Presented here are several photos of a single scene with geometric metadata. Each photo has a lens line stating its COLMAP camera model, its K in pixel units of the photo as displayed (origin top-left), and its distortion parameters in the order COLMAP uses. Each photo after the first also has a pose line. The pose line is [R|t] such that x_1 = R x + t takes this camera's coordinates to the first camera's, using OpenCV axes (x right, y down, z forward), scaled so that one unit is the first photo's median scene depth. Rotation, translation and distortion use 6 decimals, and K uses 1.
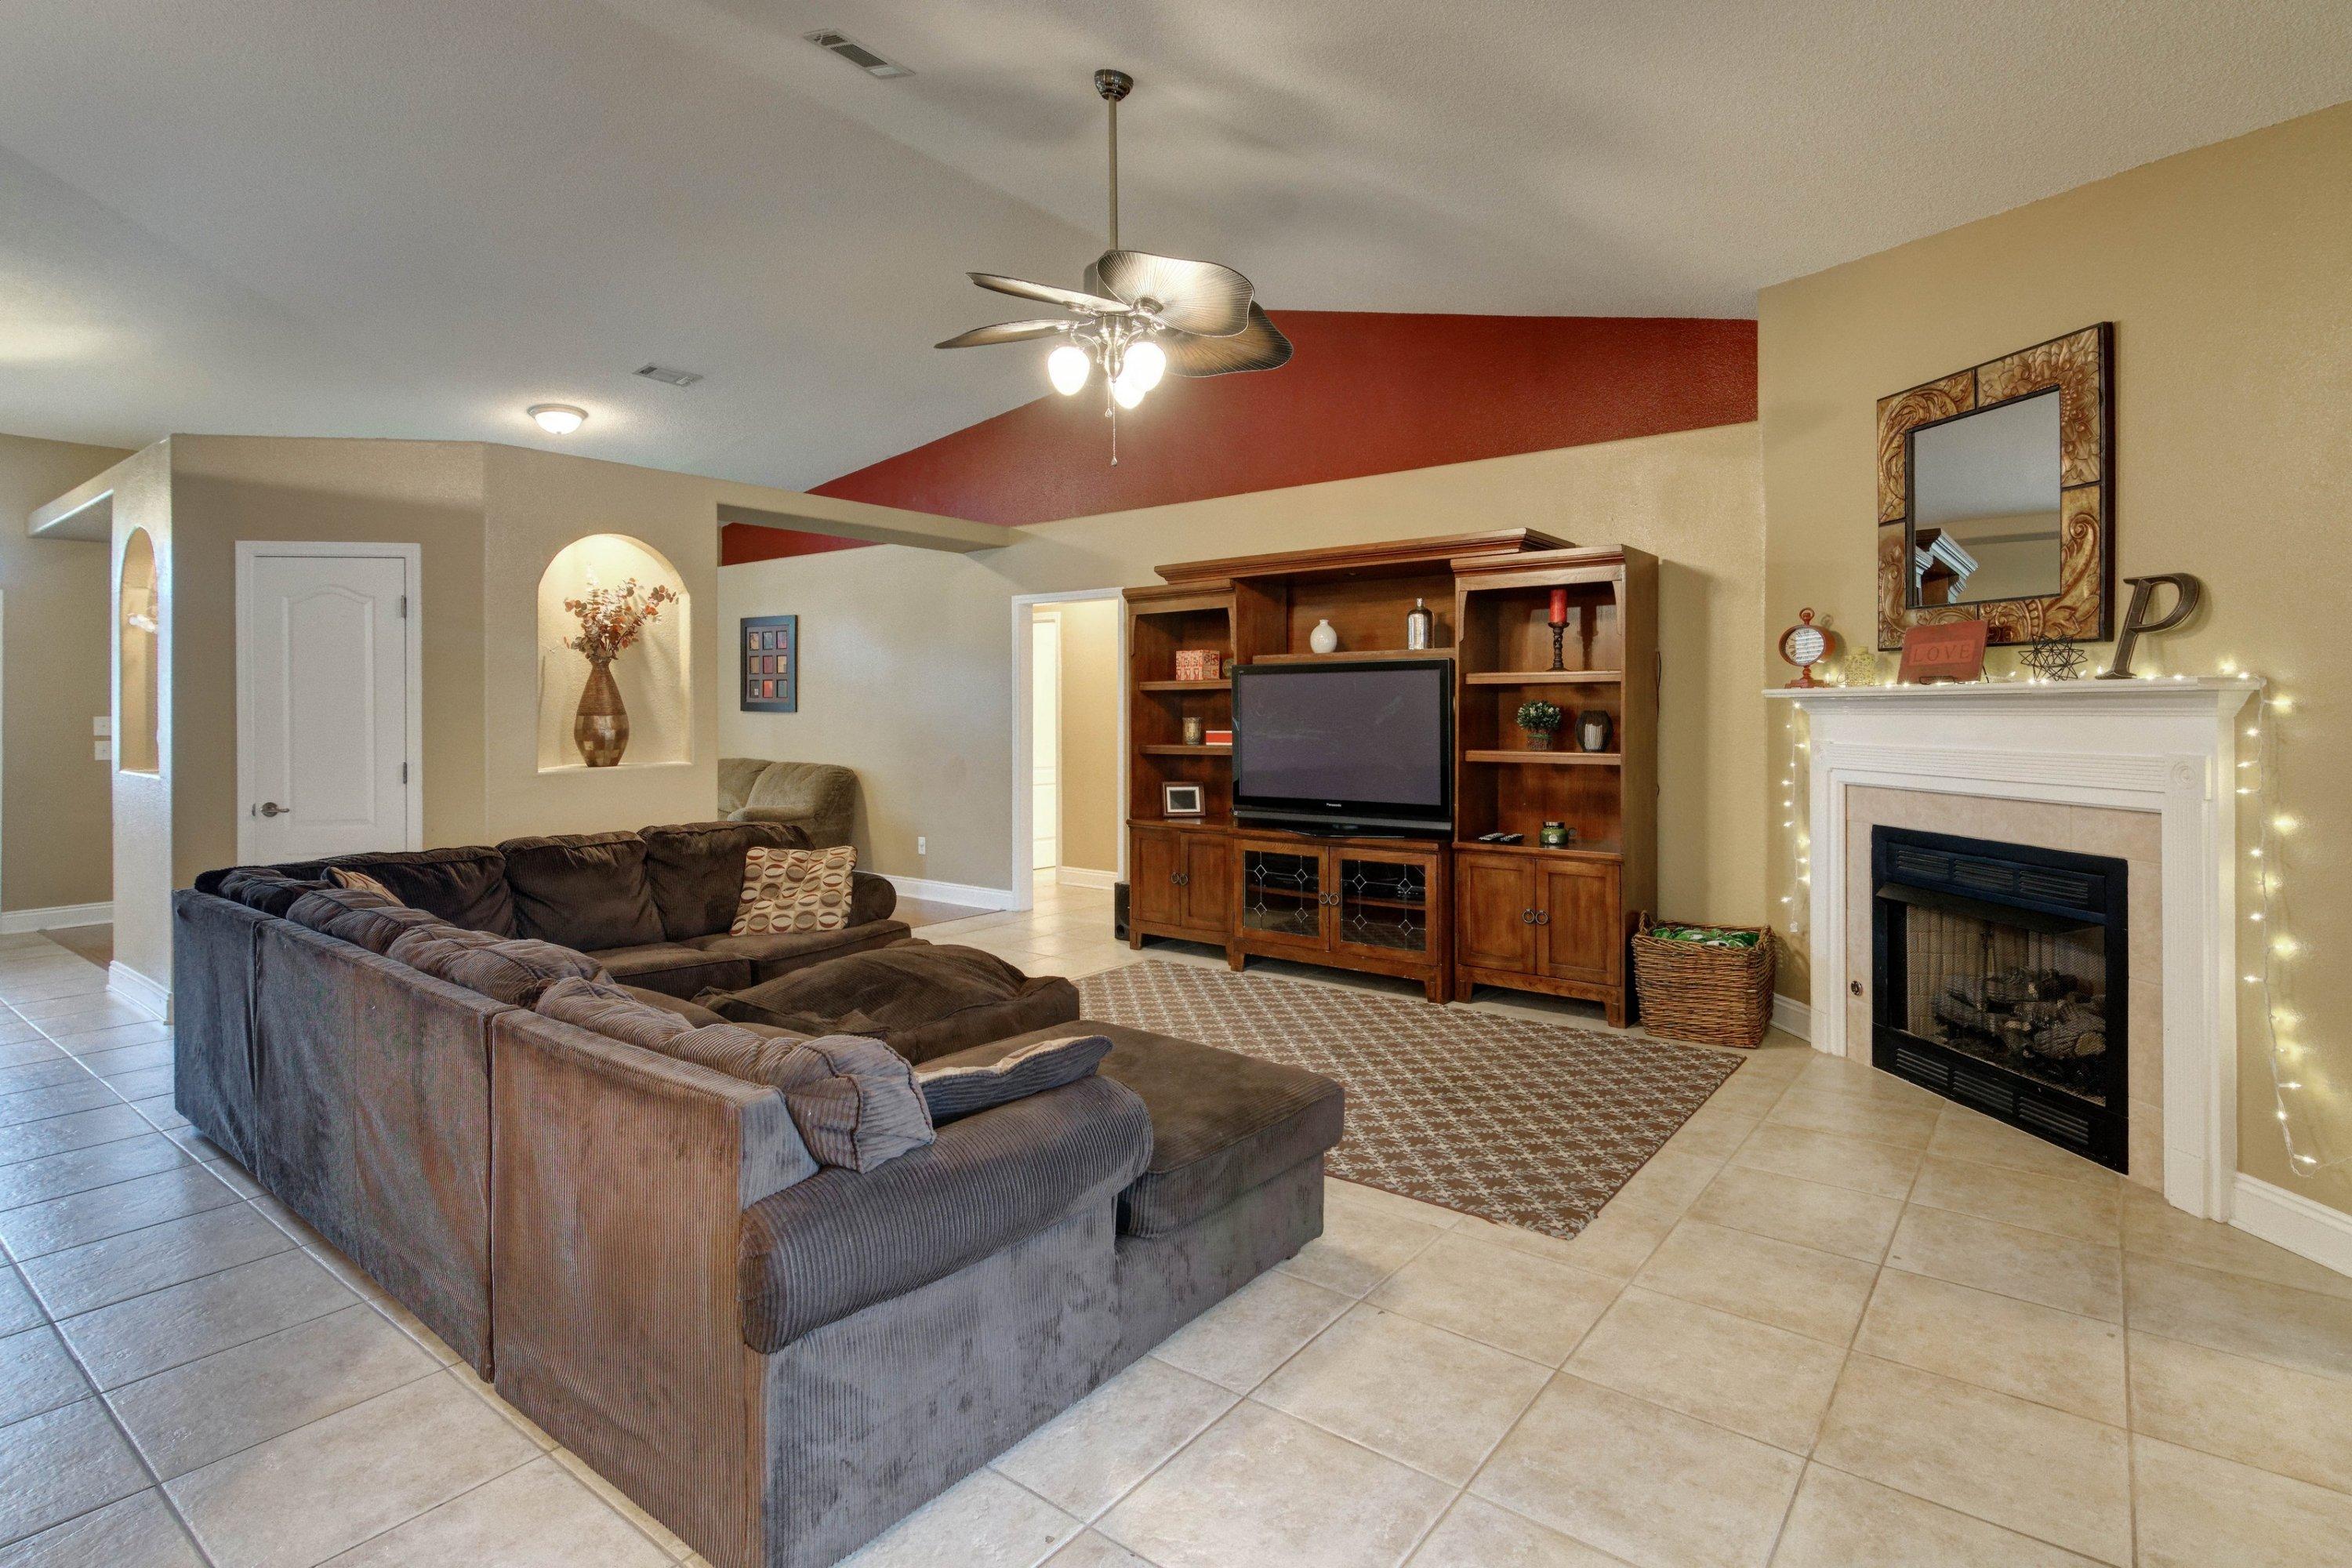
lens RADIAL K [[1182.7, 0, 1186.3], [0, 1182.7, 710.1], [0, 0, 1]] dist [0.003299, -0.000107]
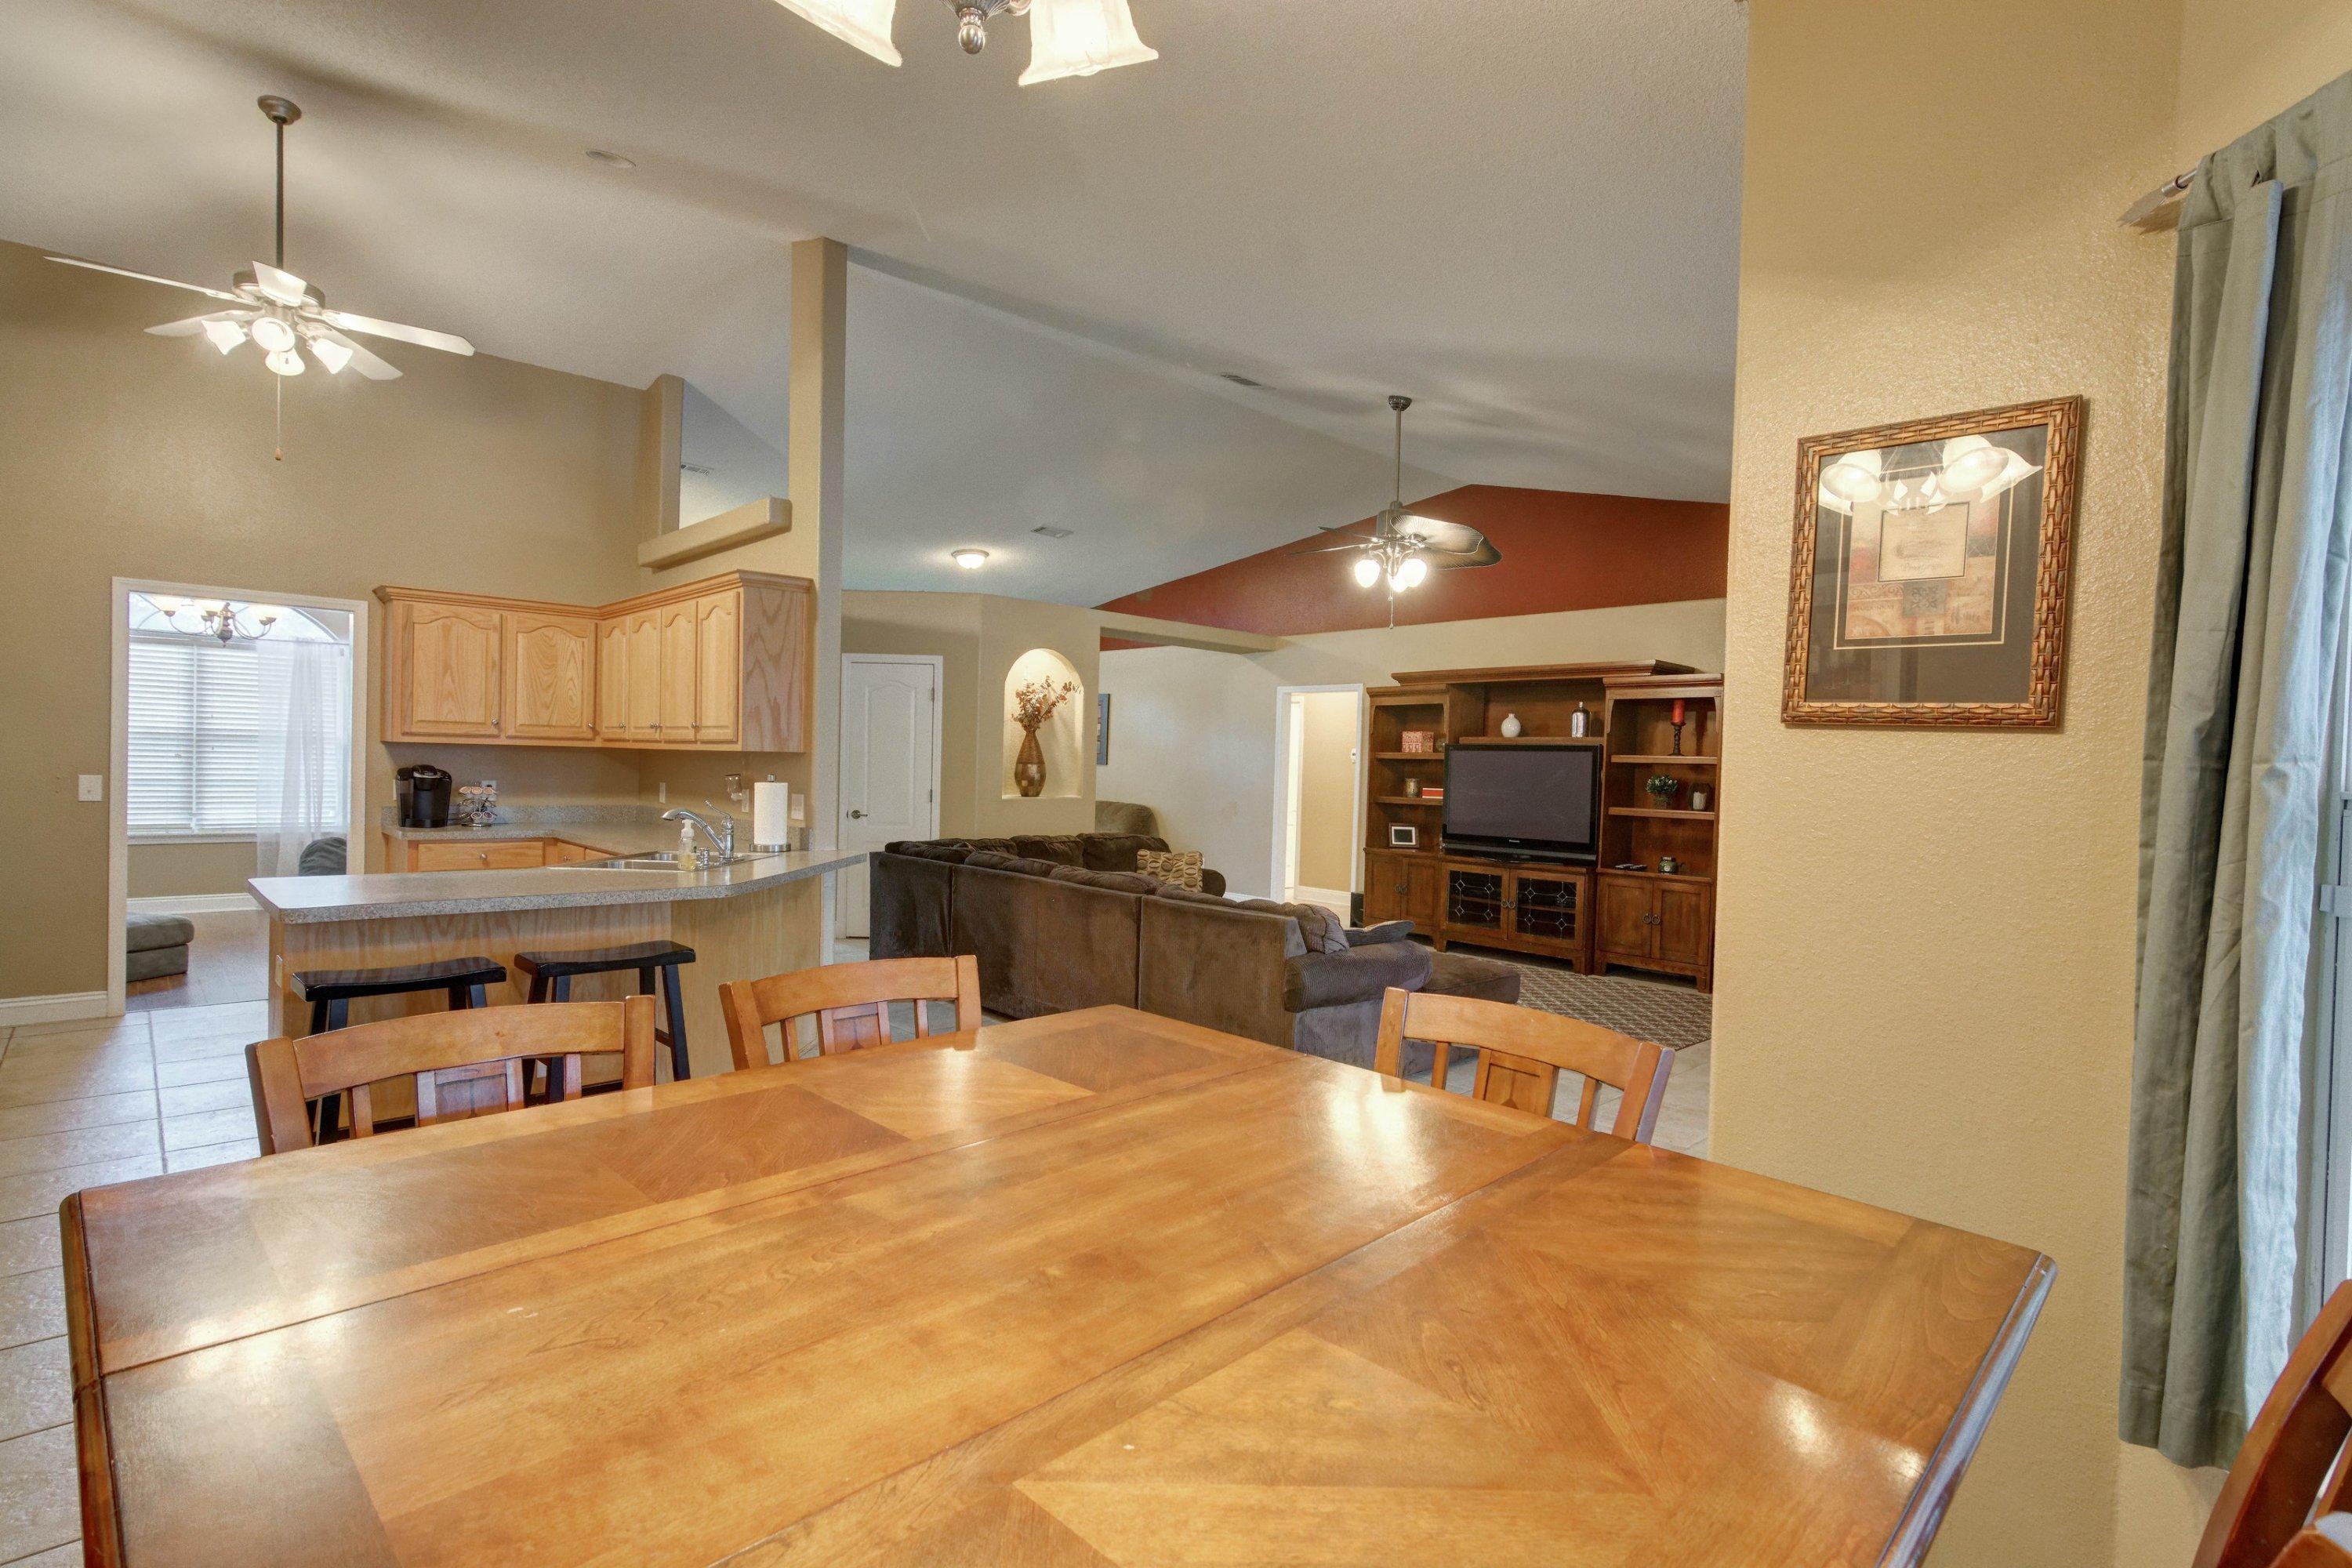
lens RADIAL K [[1121.7, 0, 1175.3], [0, 1121.7, 787.8], [0, 0, 1]] dist [0.005692, -0.000813]
pose [[0.986401, 0.035828, -0.160404, -0.073425], [-0.033148, 0.999263, 0.019356, 0.000970], [0.160979, -0.013776, 0.986862, -0.470146]]
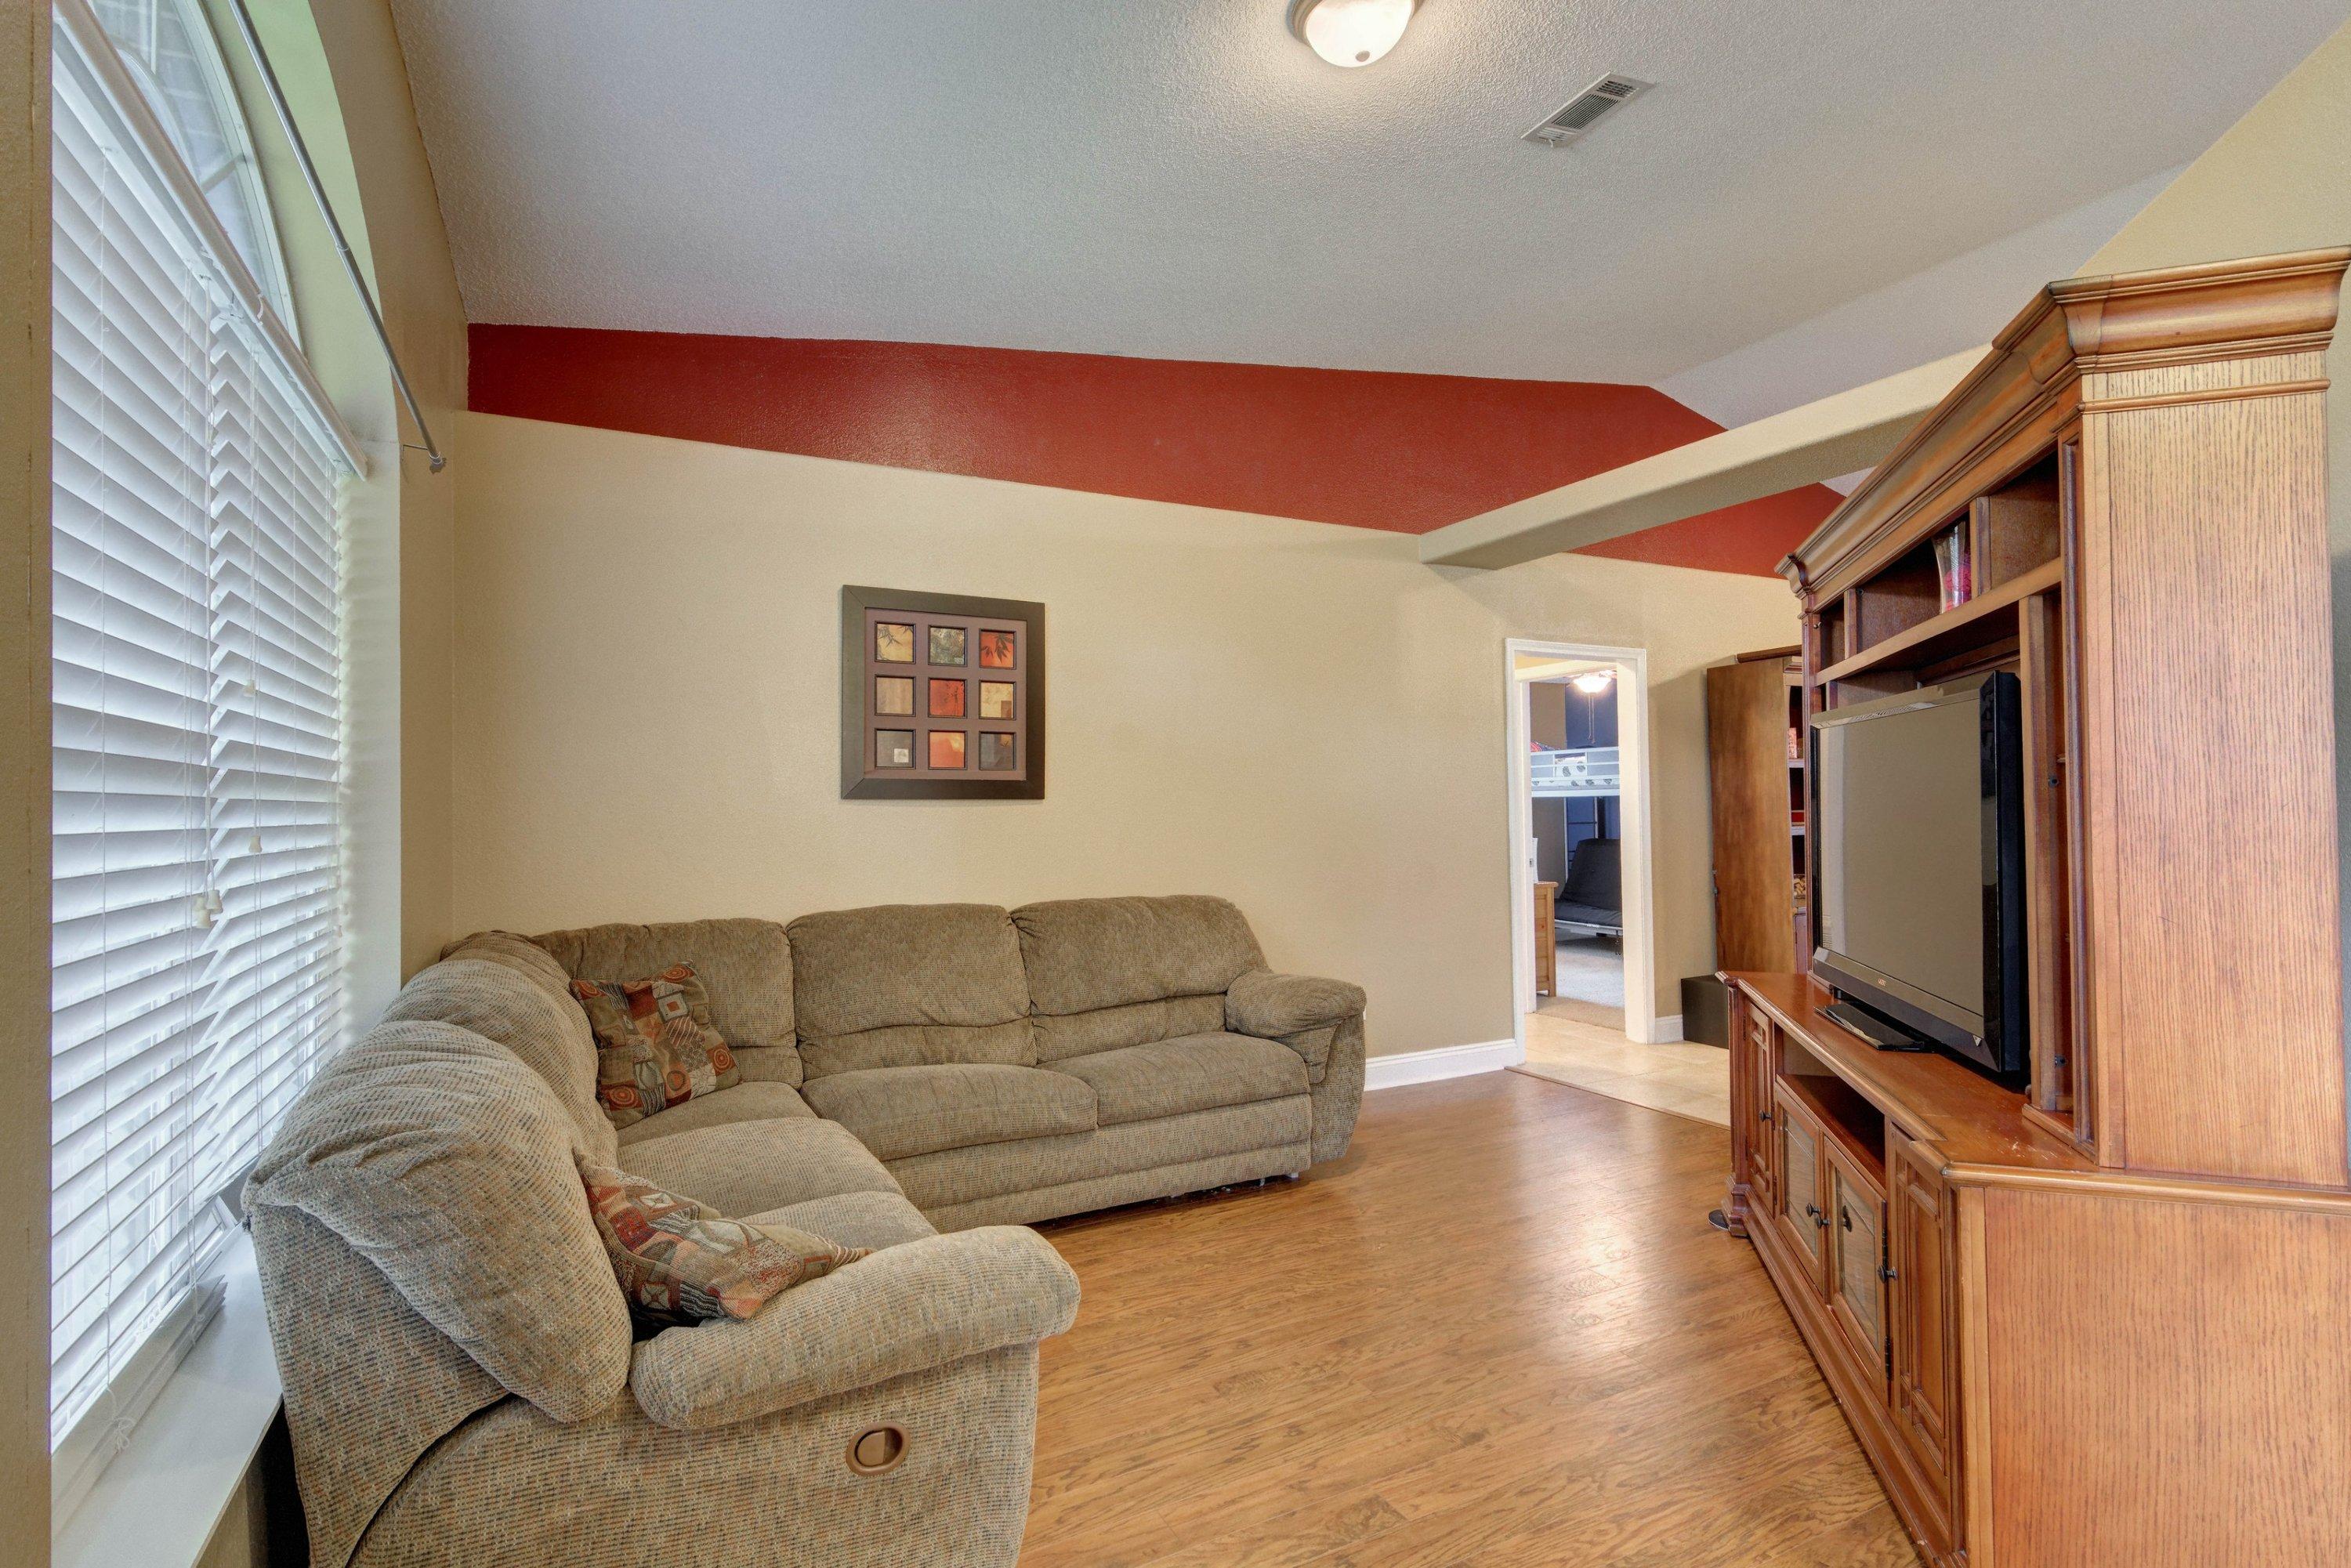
lens RADIAL K [[1127.1, 0, 1169.3], [0, 1127.1, 796.9], [0, 0, 1]] dist [0.020113, 0.000088]
pose [[0.430496, 0.004738, 0.902580, -1.275409], [0.010809, 0.999887, -0.010404, 0.011846], [-0.902528, 0.014235, 0.430397, 1.289494]]
